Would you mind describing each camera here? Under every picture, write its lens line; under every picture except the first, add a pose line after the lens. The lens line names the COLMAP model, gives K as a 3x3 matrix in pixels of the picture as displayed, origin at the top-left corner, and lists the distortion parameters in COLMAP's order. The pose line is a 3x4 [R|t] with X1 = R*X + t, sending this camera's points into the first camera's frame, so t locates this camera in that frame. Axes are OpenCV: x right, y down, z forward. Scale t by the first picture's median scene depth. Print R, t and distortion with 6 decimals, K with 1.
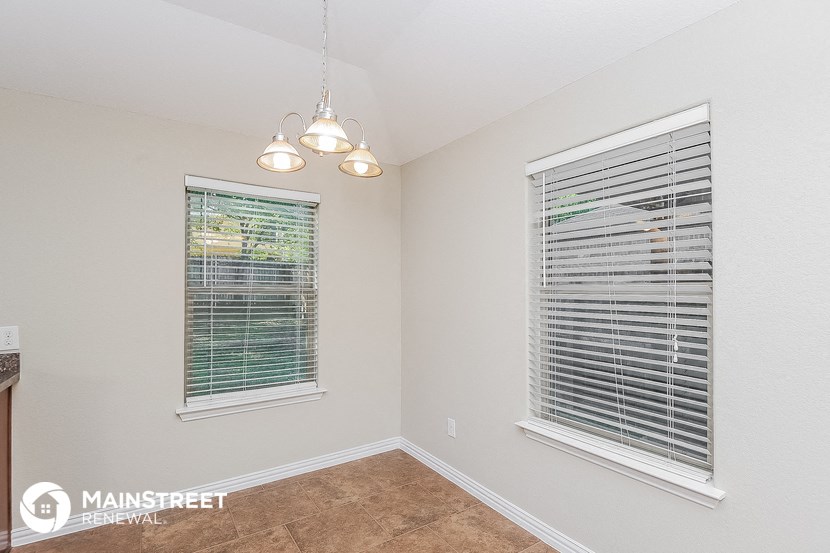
lens RADIAL K [[374.6, 0, 417.1], [0, 374.6, 277.1], [0, 0, 1]] dist [0.000100, 0.000007]
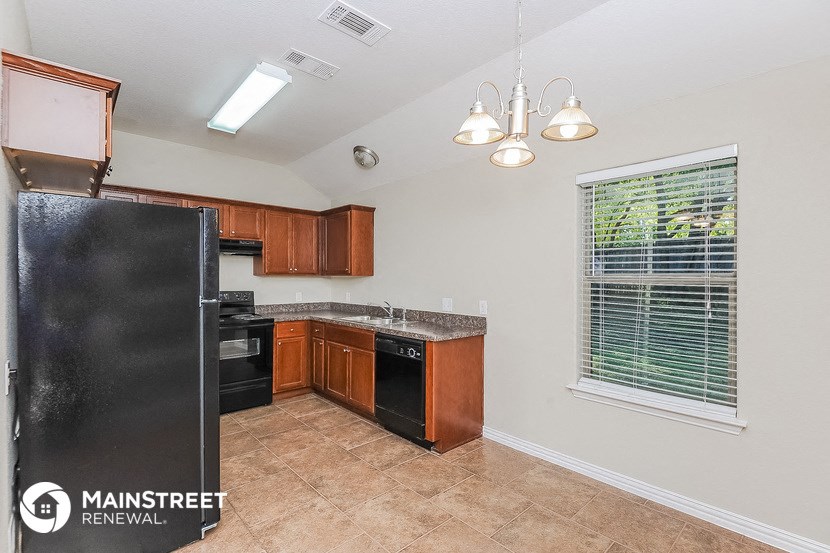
lens RADIAL K [[374.6, 0, 417.1], [0, 374.6, 277.1], [0, 0, 1]] dist [0.000100, 0.000007]
pose [[0.206160, 0.004455, -0.978508, 0.379243], [0.023078, 0.999689, 0.009414, 0.008999], [0.978246, -0.024523, 0.205993, 0.333990]]
